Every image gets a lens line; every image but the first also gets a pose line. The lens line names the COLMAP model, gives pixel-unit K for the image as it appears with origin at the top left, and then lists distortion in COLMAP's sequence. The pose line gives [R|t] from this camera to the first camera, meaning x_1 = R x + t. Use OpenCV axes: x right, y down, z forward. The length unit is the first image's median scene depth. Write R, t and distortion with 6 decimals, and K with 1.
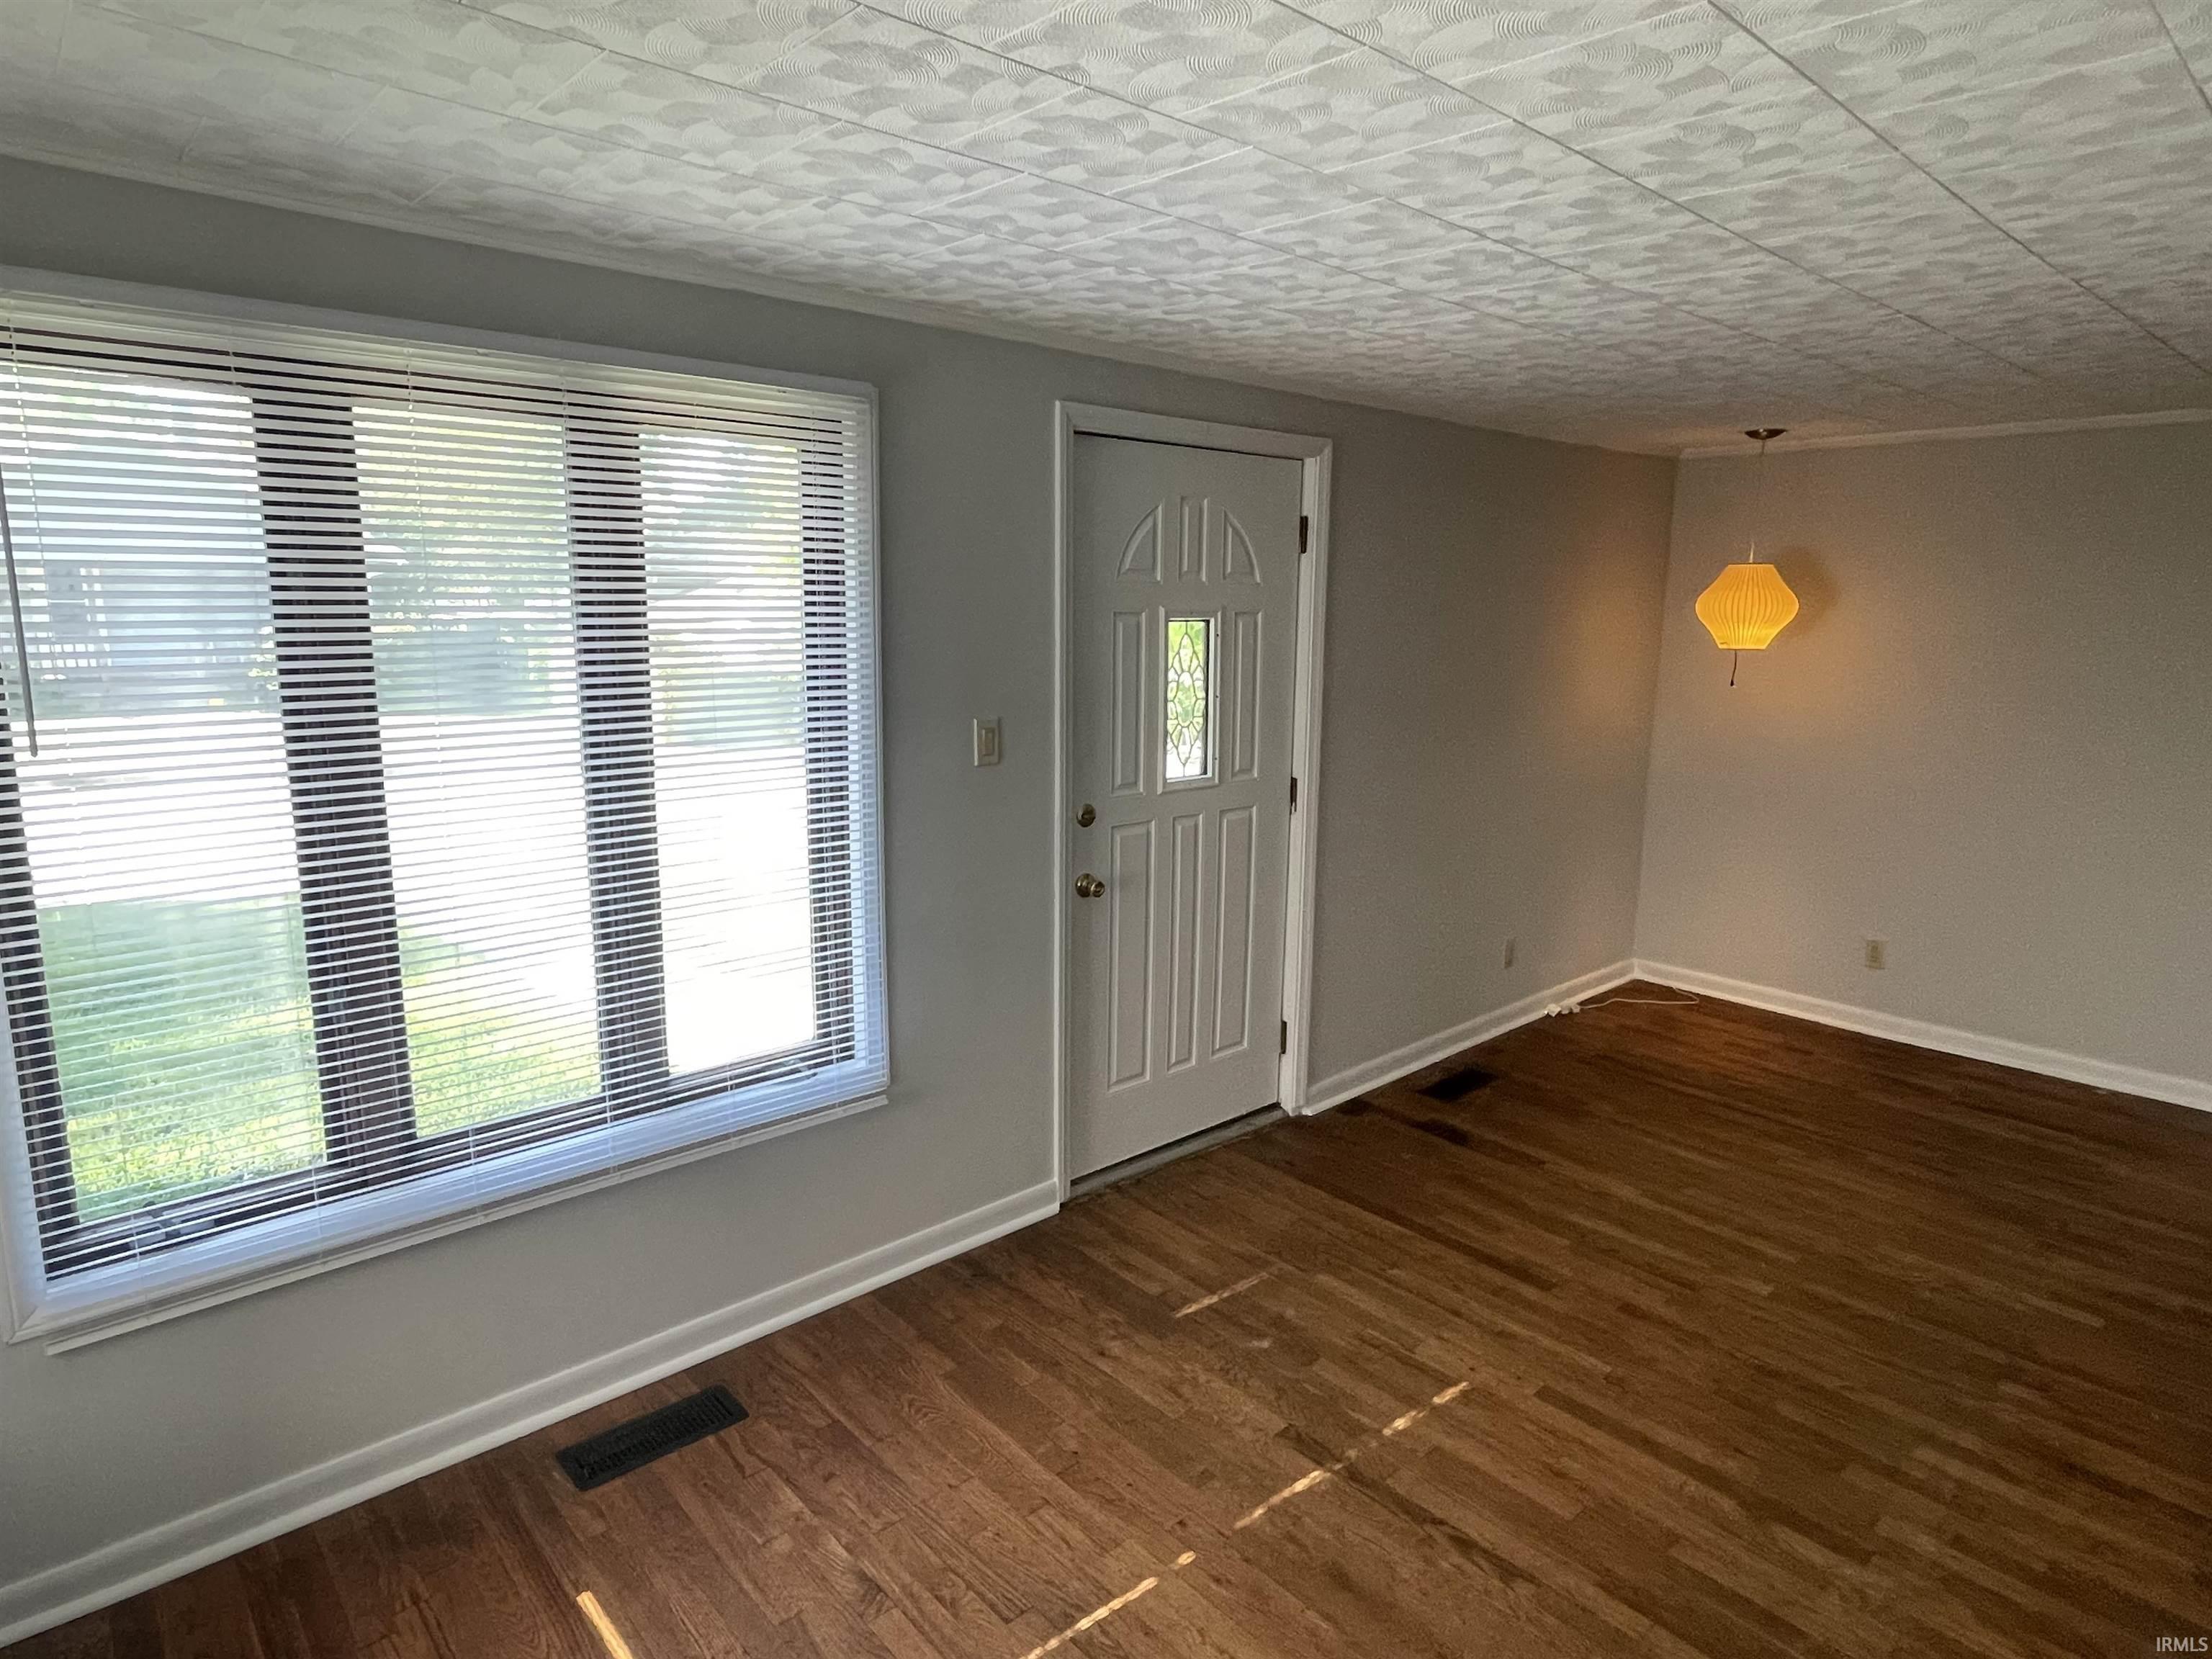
lens RADIAL K [[1266.9, 0, 1106.0], [0, 1266.9, 829.5], [0, 0, 1]] dist [0.002350, -0.002088]
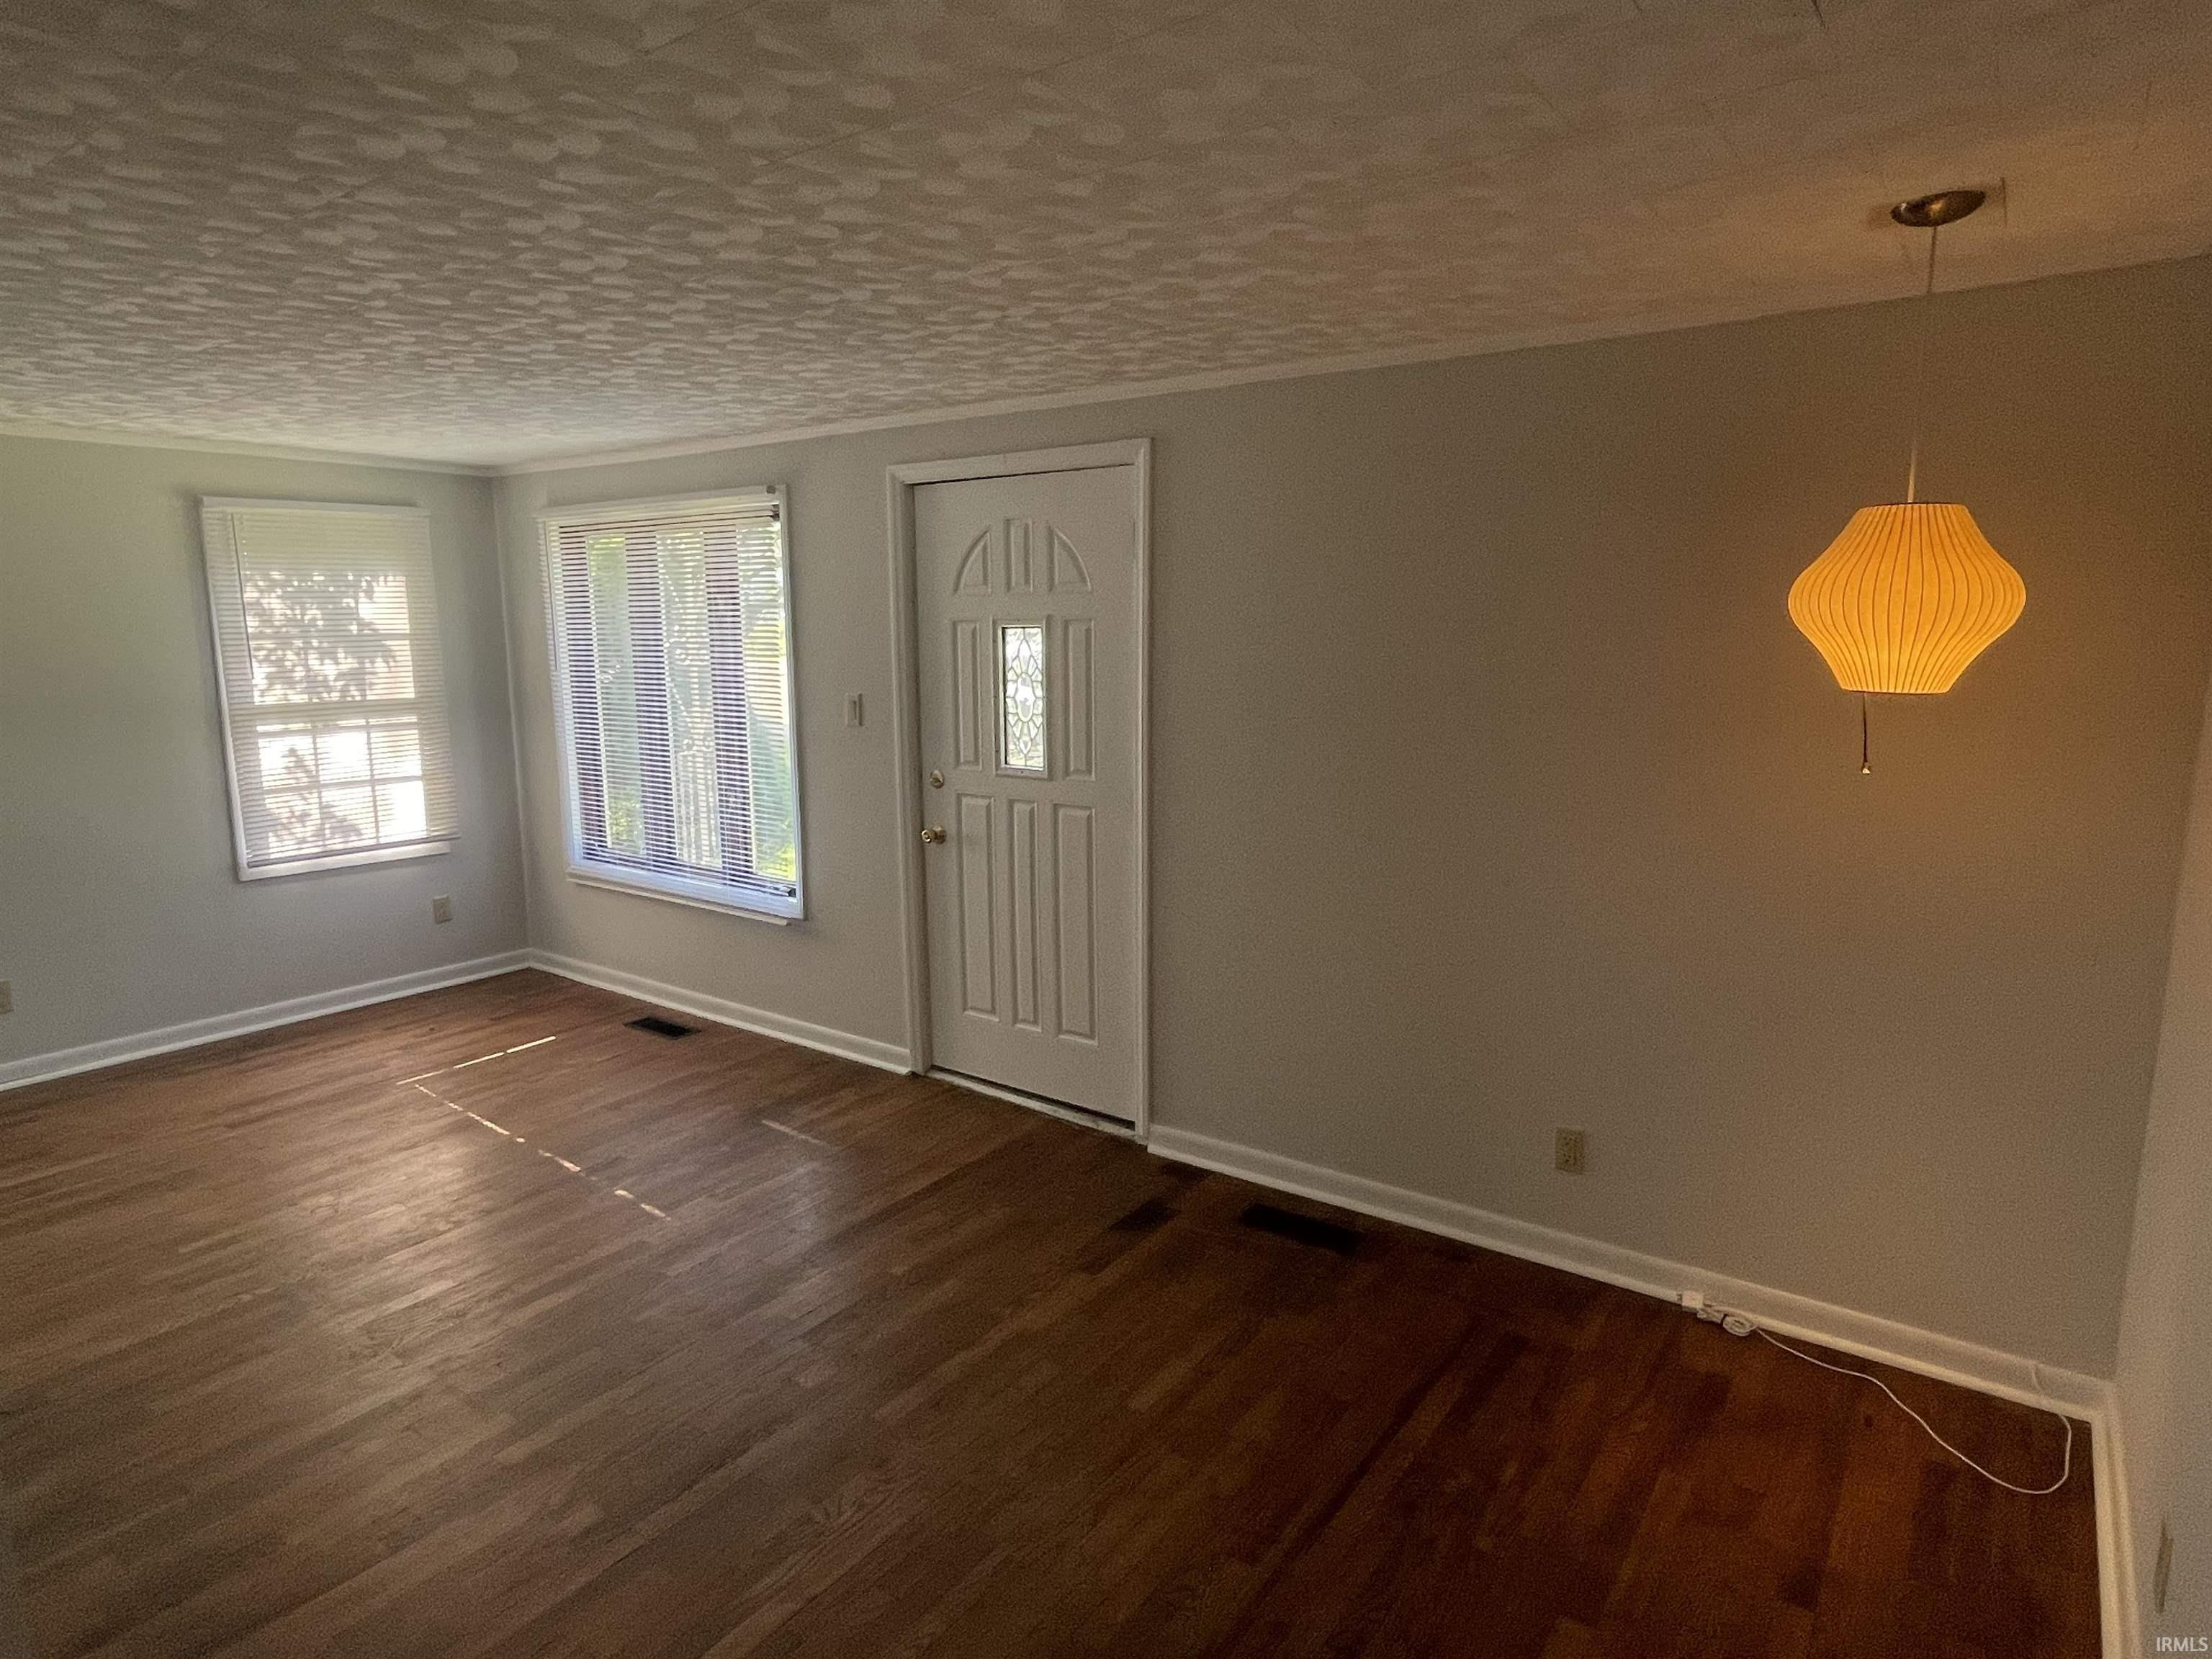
lens RADIAL K [[1266.9, 0, 1106.0], [0, 1266.9, 829.5], [0, 0, 1]] dist [0.002350, -0.002088]
pose [[0.197927, 0.152659, -0.968256, 1.196692], [-0.169036, 0.978315, 0.119692, -0.136081], [0.965532, 0.139980, 0.219440, 0.844470]]
